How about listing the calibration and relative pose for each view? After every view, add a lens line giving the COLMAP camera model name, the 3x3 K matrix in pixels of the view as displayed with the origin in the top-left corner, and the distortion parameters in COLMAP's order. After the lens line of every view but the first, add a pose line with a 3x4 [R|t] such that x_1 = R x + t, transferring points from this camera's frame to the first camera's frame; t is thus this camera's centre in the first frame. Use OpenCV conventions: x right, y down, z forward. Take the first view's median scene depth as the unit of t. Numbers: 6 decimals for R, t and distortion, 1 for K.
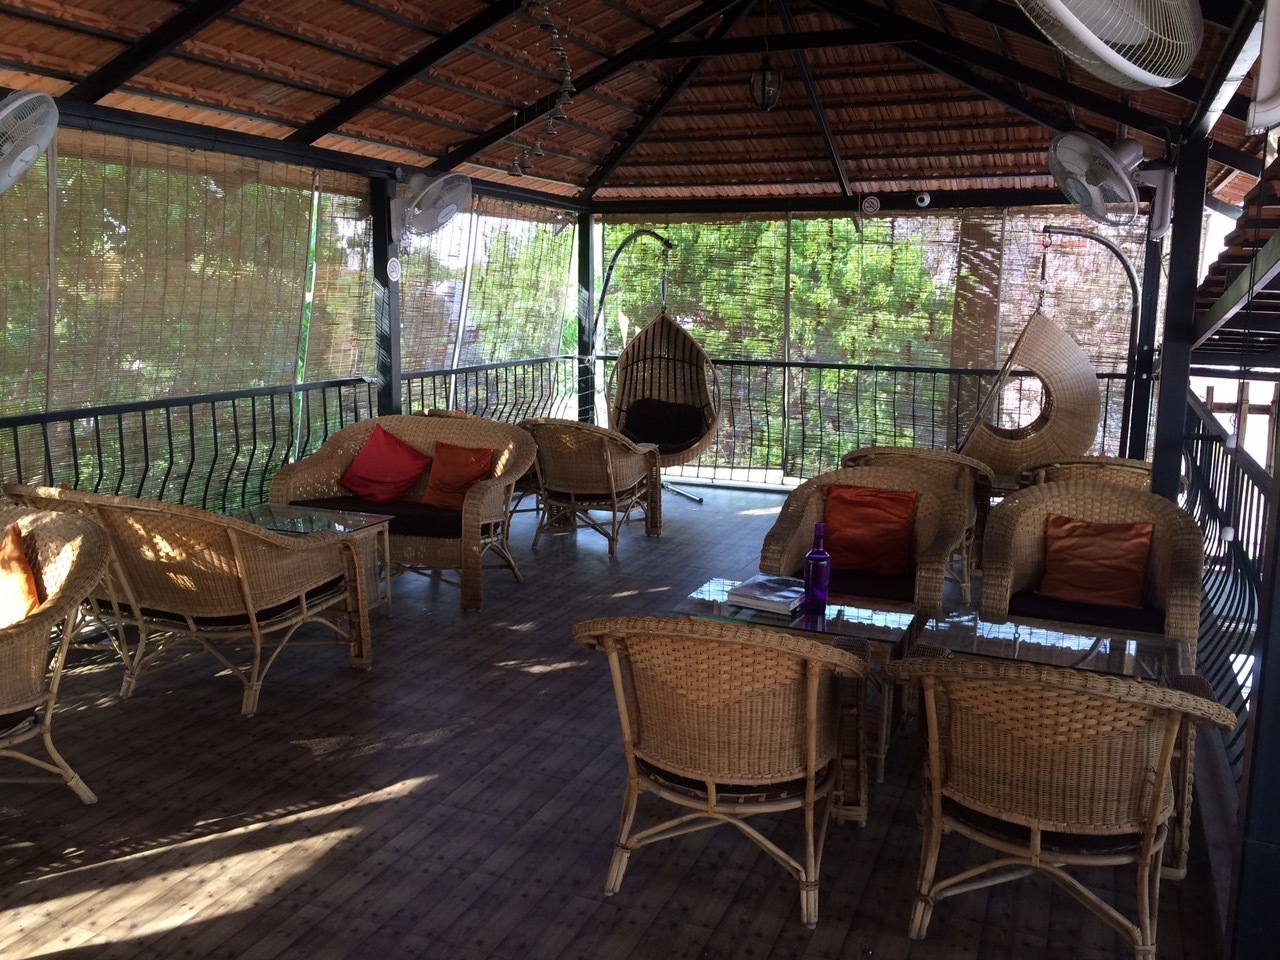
lens RADIAL K [[1080.2, 0, 640.0], [0, 1080.2, 480.0], [0, 0, 1]] dist [0.008259, -0.005349]
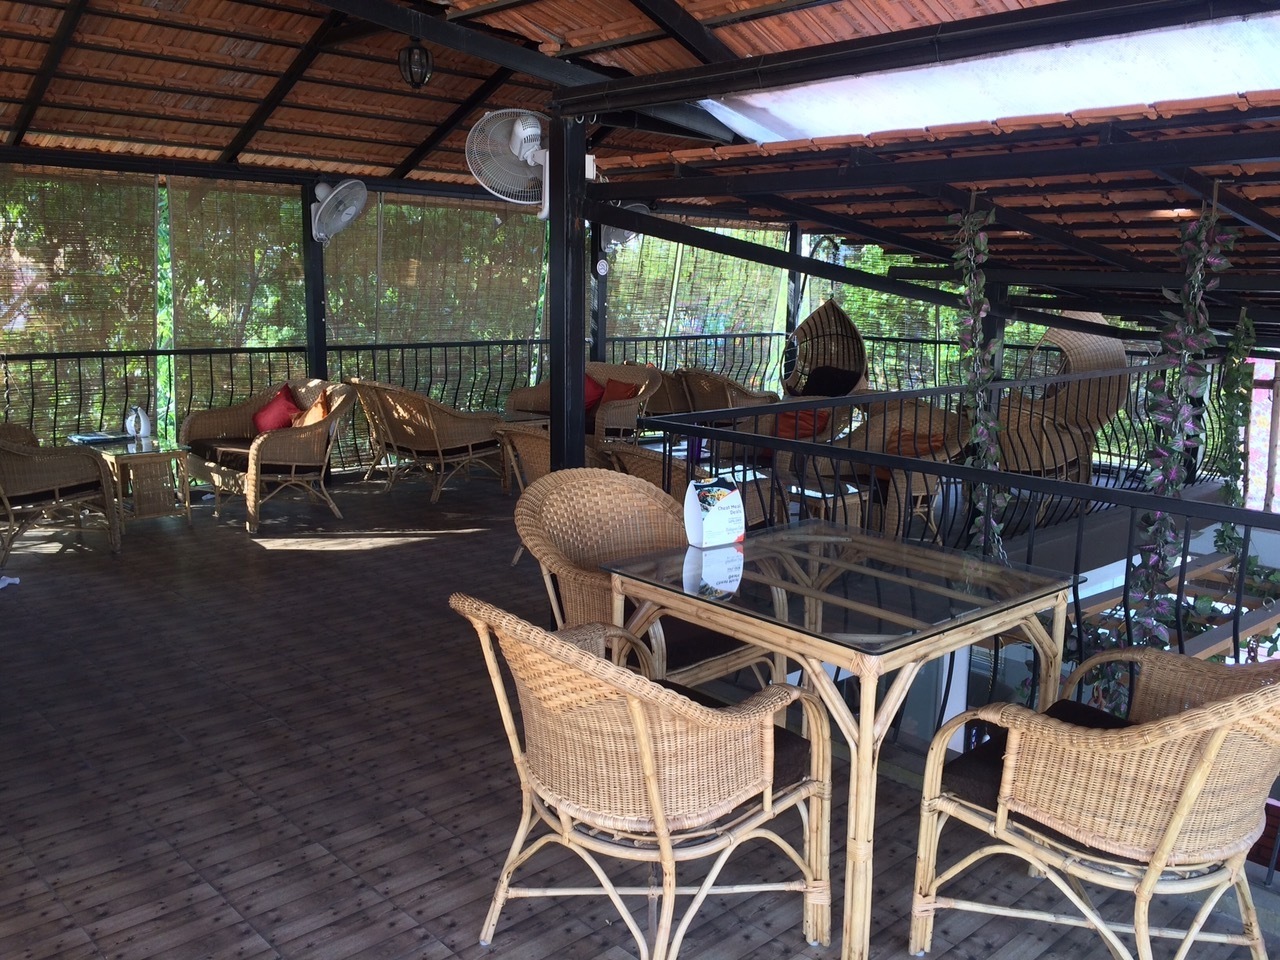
lens RADIAL K [[1080.2, 0, 640.0], [0, 1080.2, 480.0], [0, 0, 1]] dist [0.008259, -0.005349]
pose [[0.907598, 0.077178, -0.412686, 0.673147], [-0.076581, 0.996901, 0.018013, 0.104715], [0.412797, 0.015255, 0.910695, -0.516709]]
